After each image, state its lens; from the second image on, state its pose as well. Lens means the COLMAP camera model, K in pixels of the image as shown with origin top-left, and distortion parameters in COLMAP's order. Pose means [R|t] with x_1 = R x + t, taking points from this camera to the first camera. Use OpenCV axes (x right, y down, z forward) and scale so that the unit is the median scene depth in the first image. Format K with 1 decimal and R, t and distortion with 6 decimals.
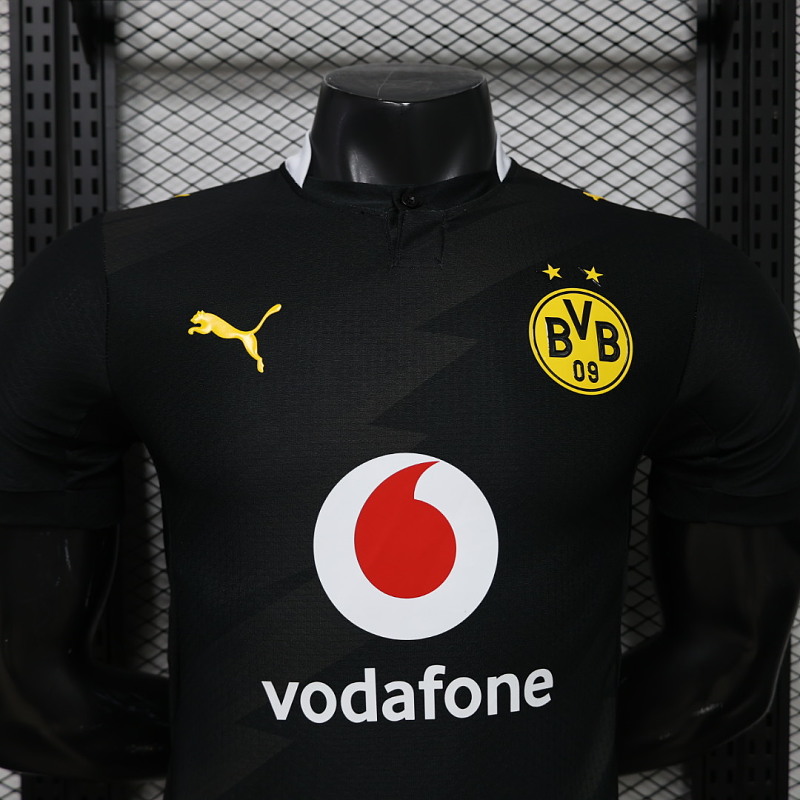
lens RADIAL K [[818.6, 0, 400.0], [0, 818.6, 400.0], [0, 0, 1]] dist [-0.020934, 0.000554]
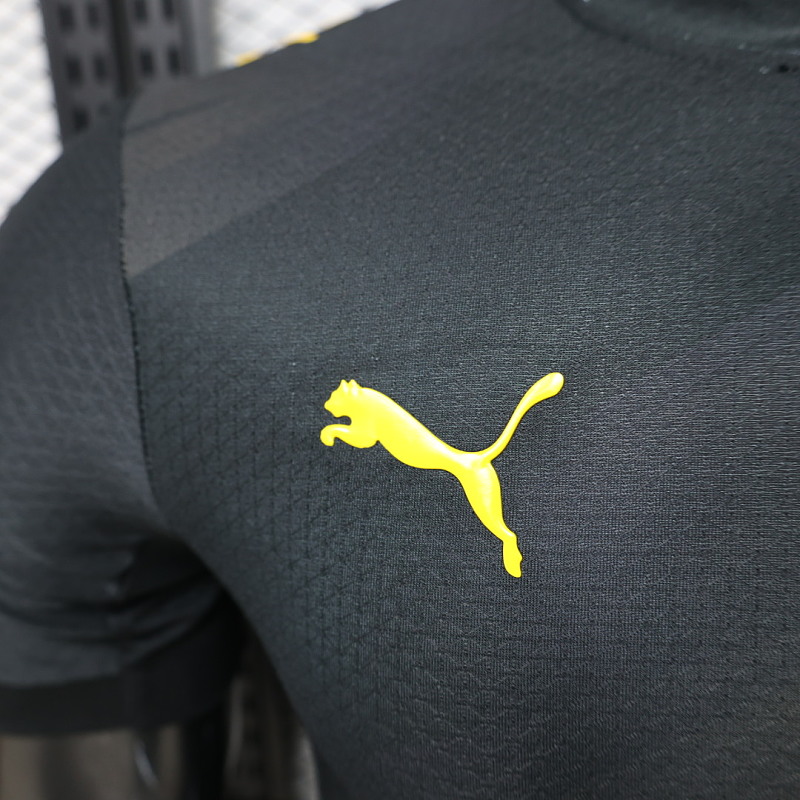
lens RADIAL K [[818.6, 0, 400.0], [0, 818.6, 400.0], [0, 0, 1]] dist [-0.020934, 0.000554]
pose [[0.976872, 0.009195, -0.213628, -0.137780], [0.045597, 0.967137, 0.250135, -0.197972], [0.208908, -0.254090, 0.944349, 0.640657]]
